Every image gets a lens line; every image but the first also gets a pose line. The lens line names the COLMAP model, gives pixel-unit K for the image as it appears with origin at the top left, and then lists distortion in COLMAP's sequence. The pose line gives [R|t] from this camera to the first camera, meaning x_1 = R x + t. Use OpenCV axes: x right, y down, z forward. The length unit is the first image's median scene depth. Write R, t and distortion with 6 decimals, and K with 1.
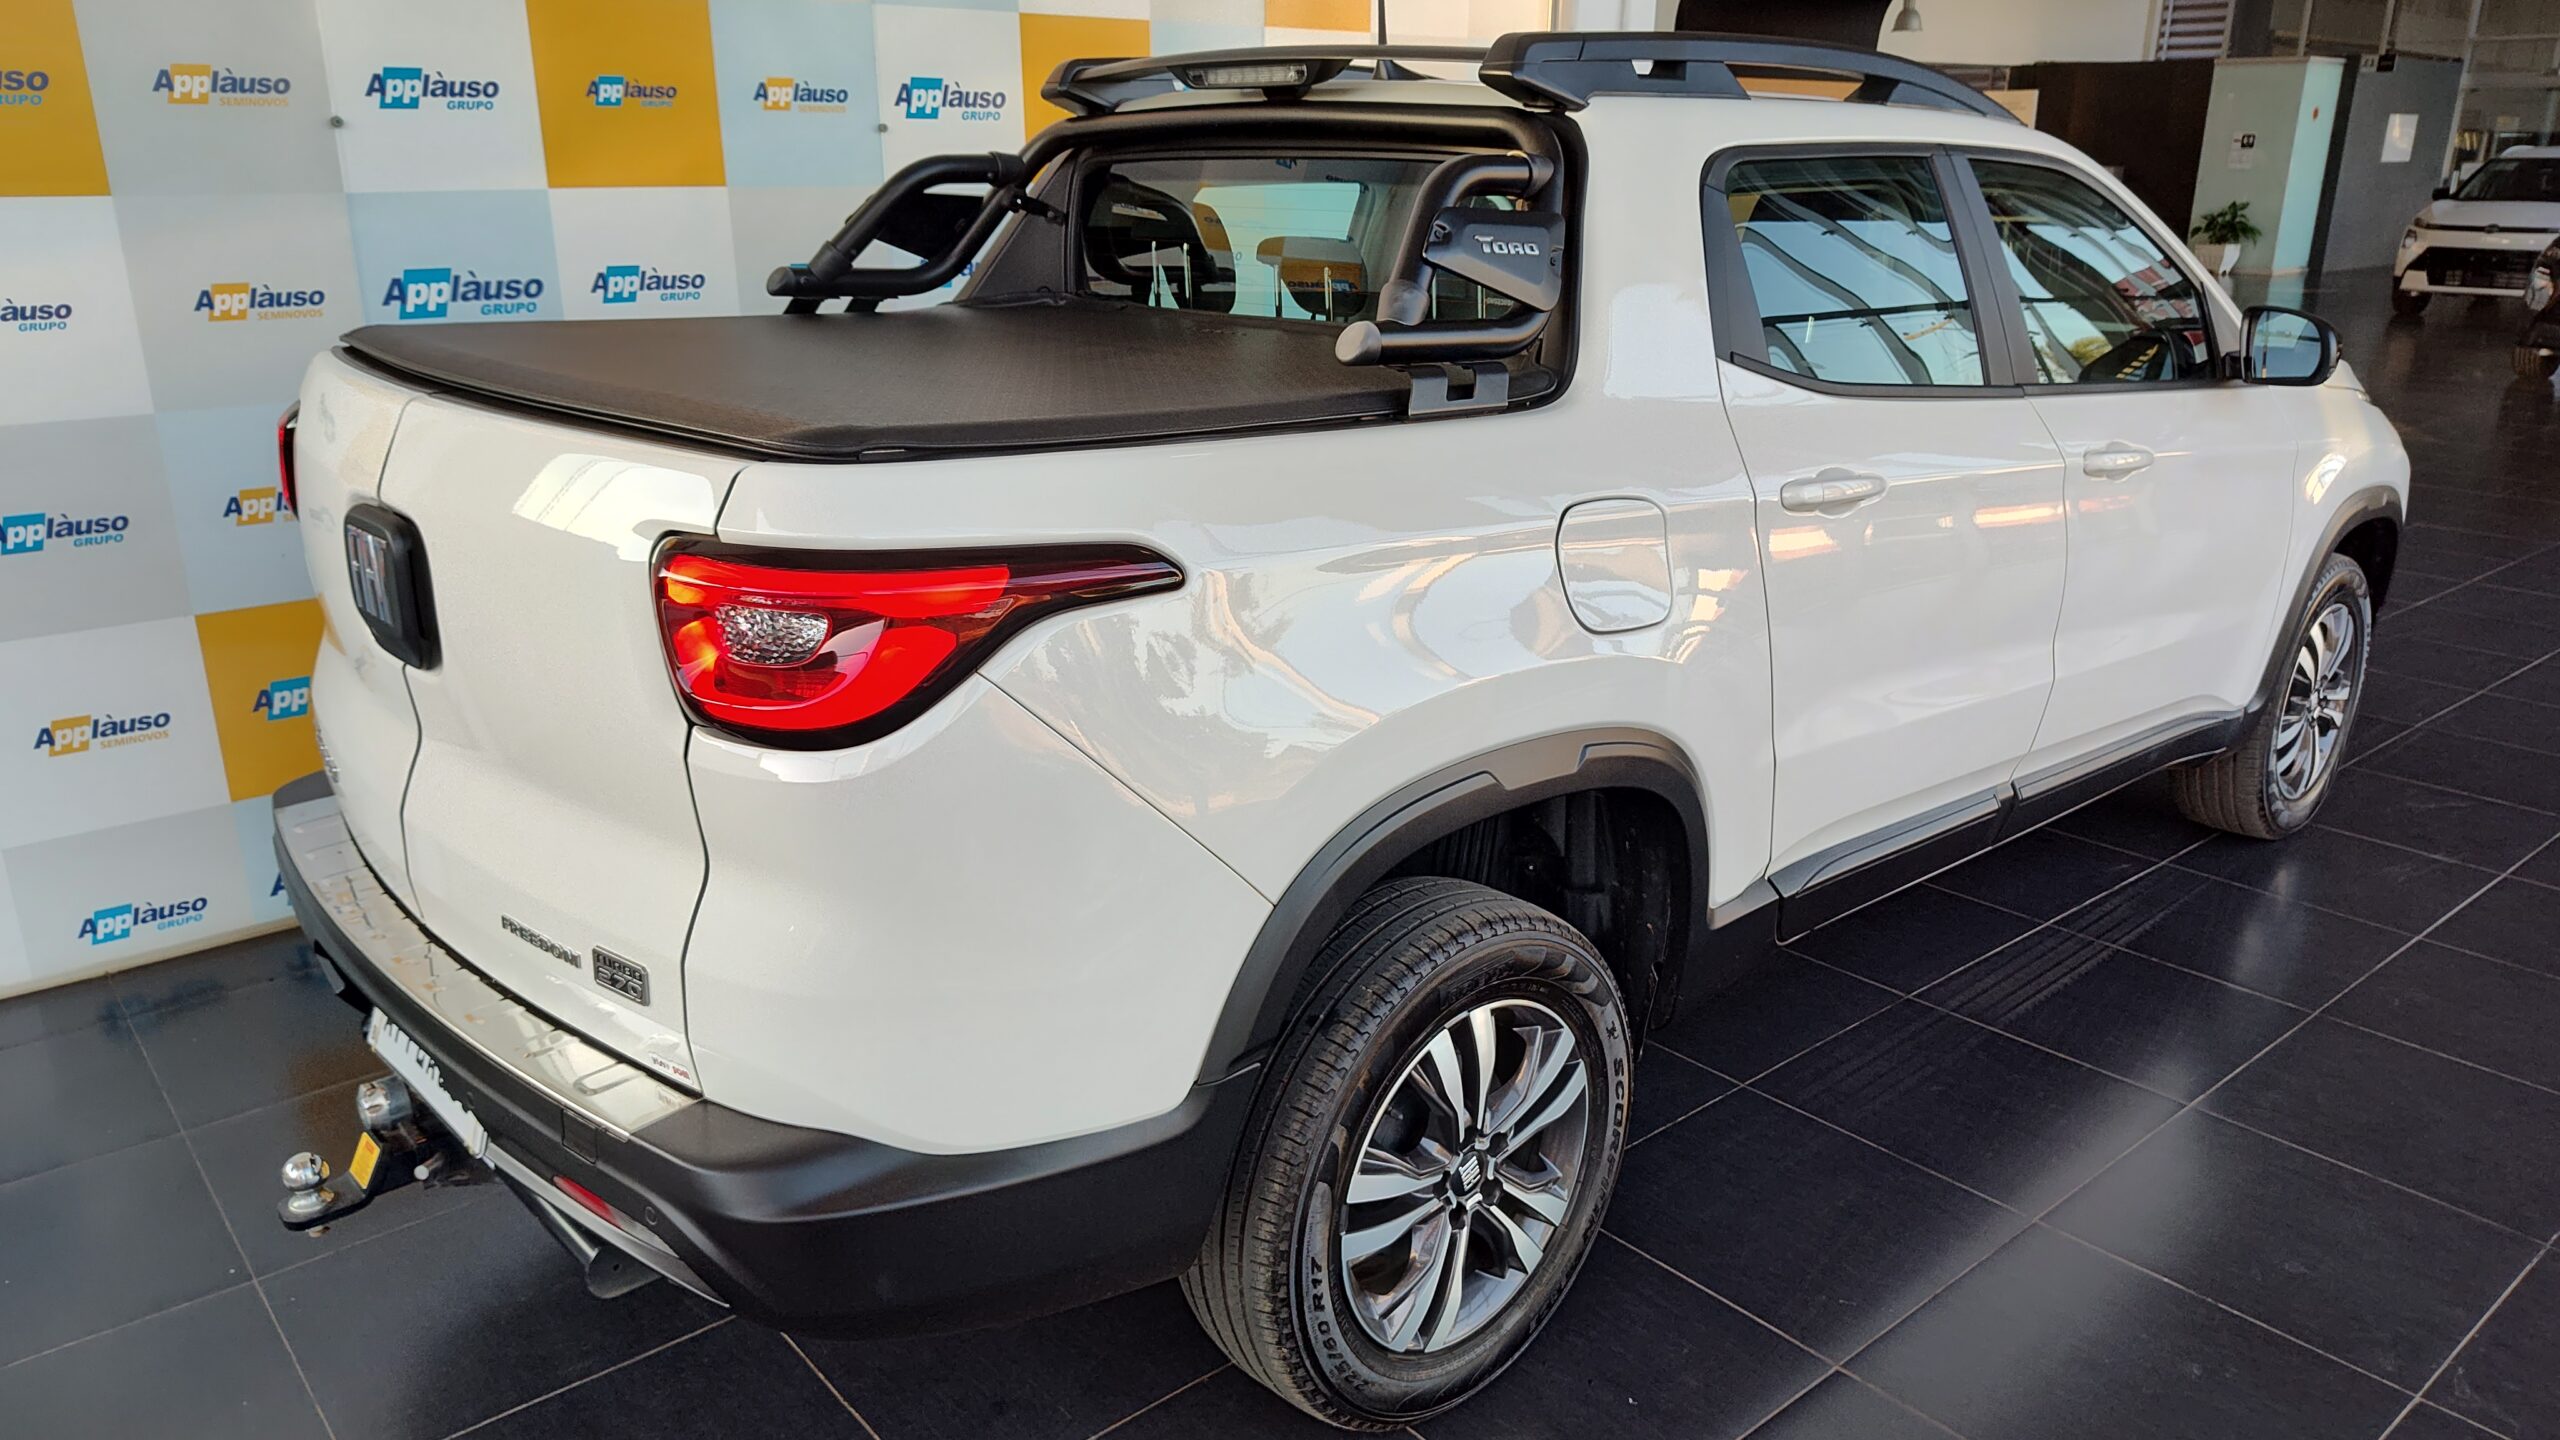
lens RADIAL K [[1738.9, 0, 1263.6], [0, 1738.9, 720.0], [0, 0, 1]] dist [0.032762, -0.035848]
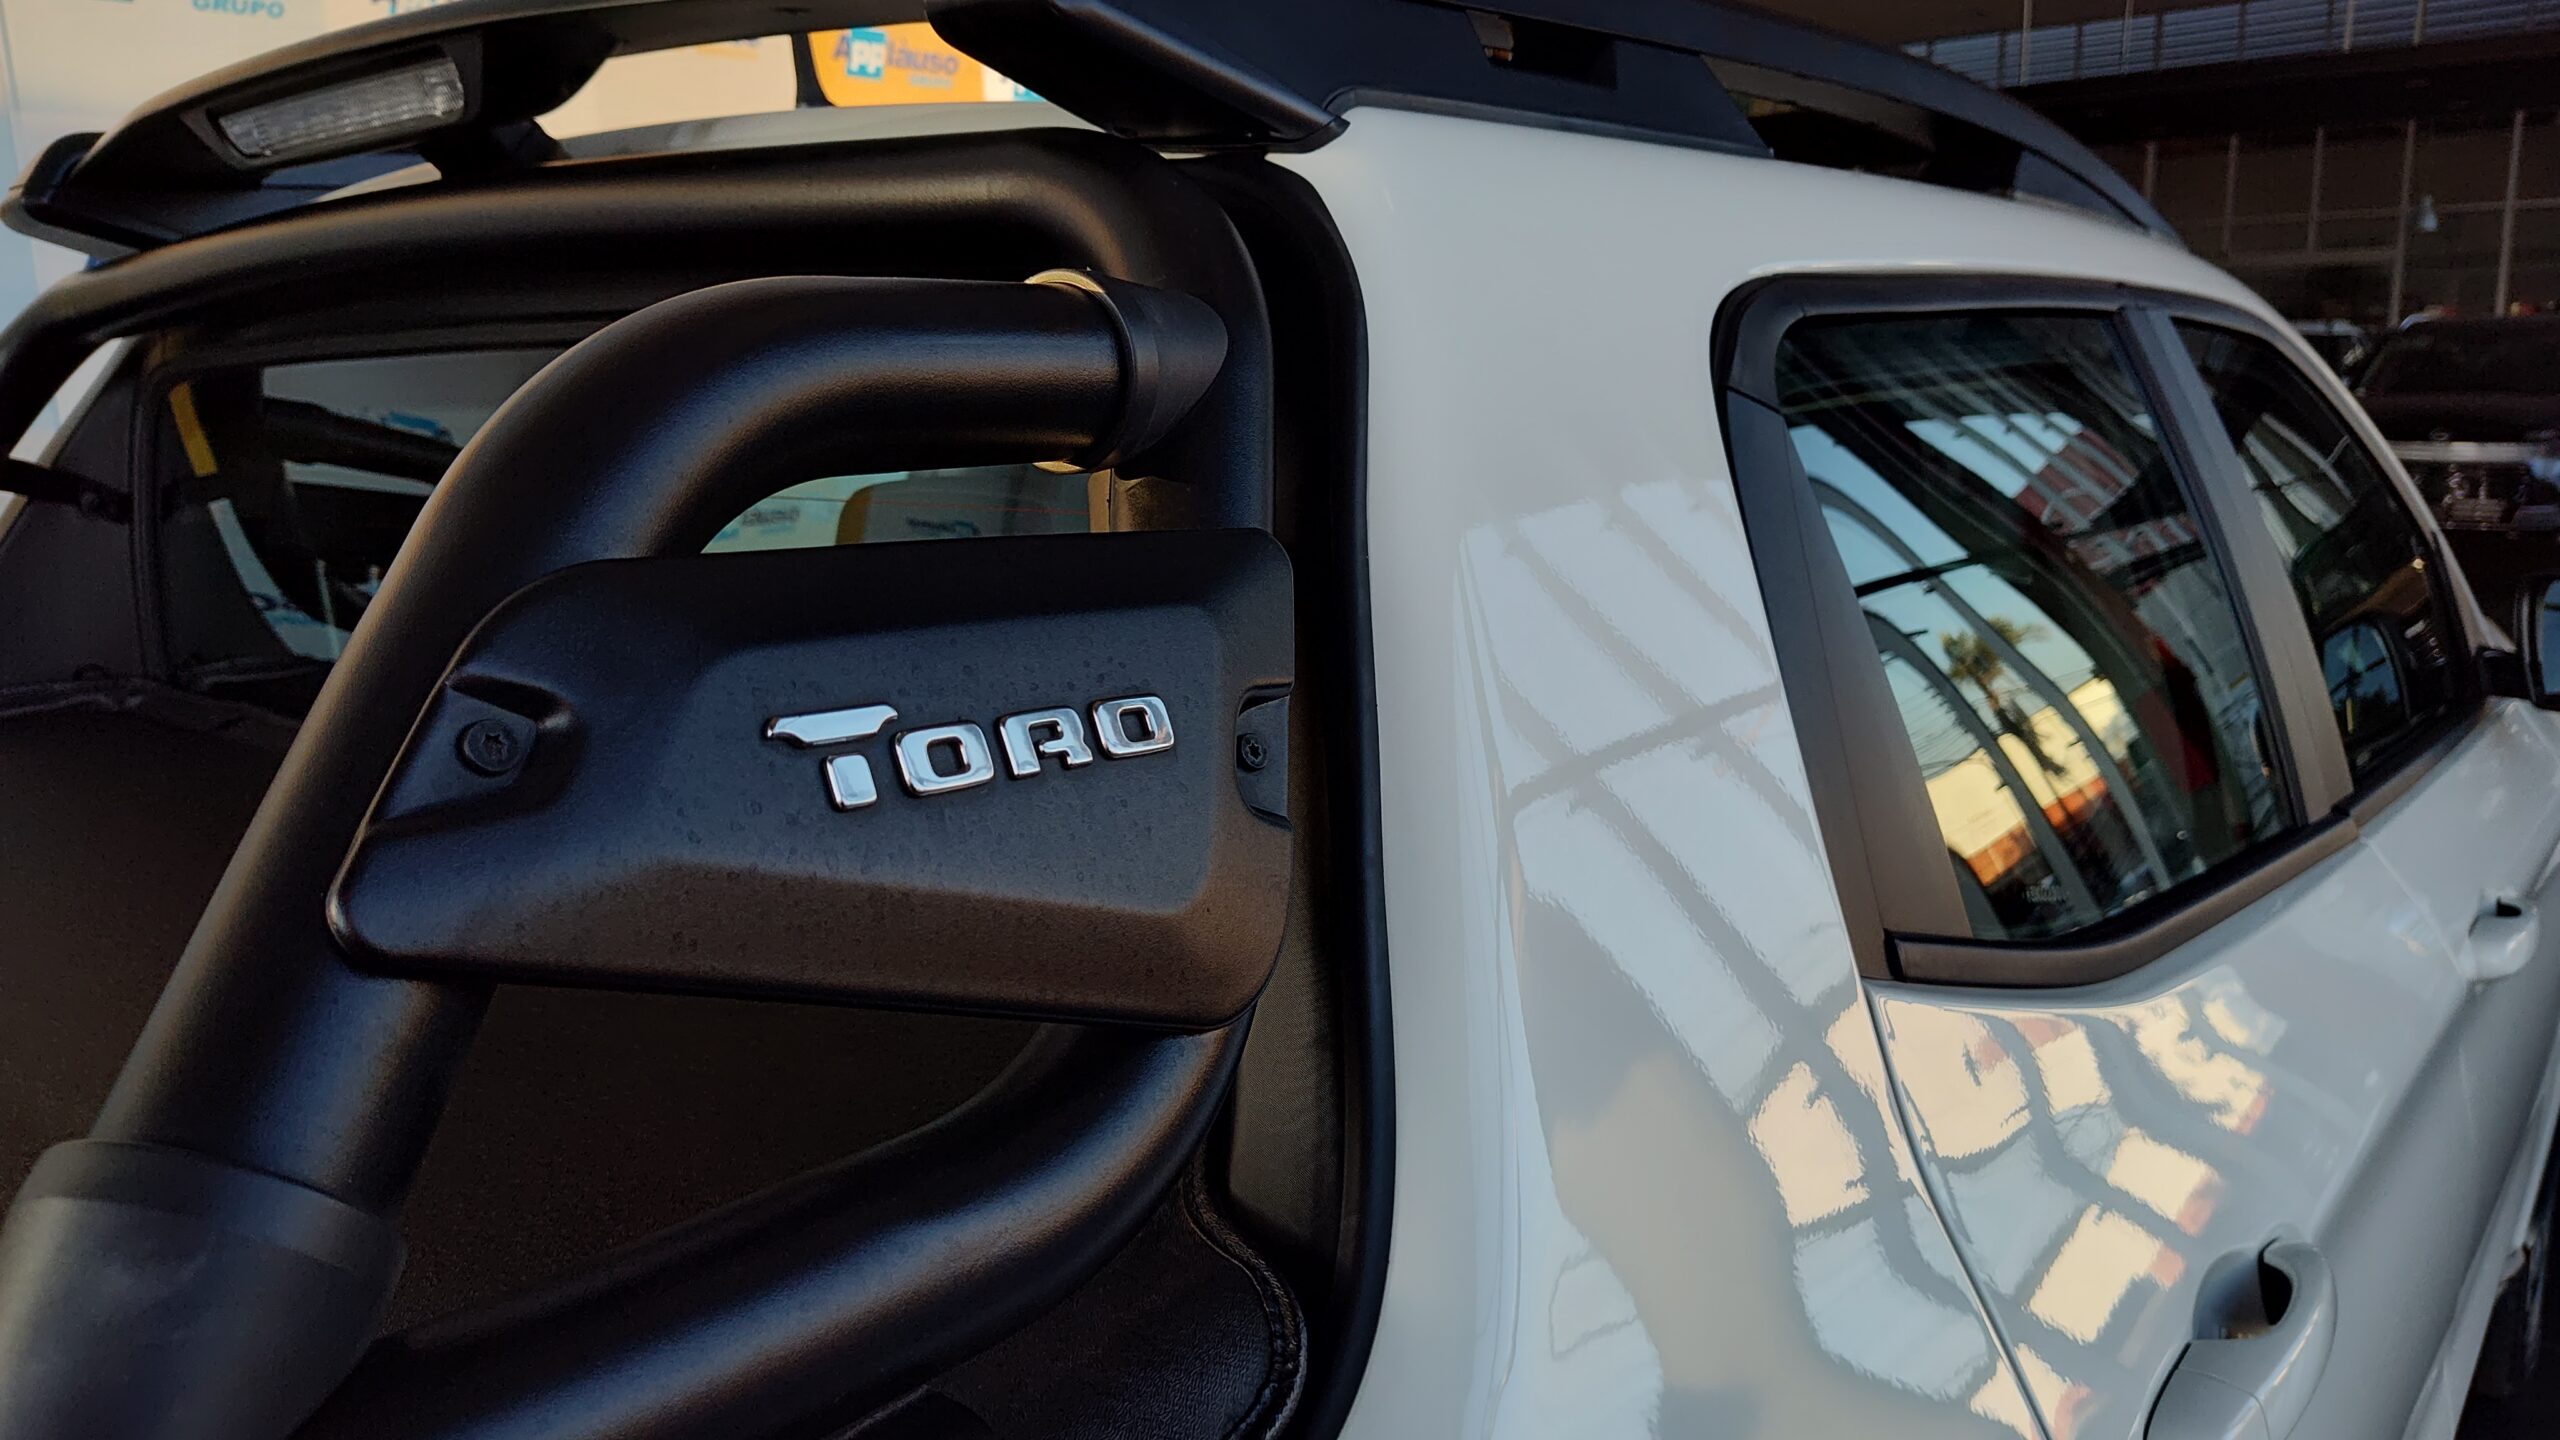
lens RADIAL K [[1738.9, 0, 1290.9], [0, 1738.9, 720.1], [0, 0, 1]] dist [0.032762, -0.035848]
pose [[0.988293, -0.057253, 0.141415, 0.137305], [0.072613, 0.991715, -0.105961, -0.237338], [-0.134176, 0.114989, 0.984263, 0.765365]]
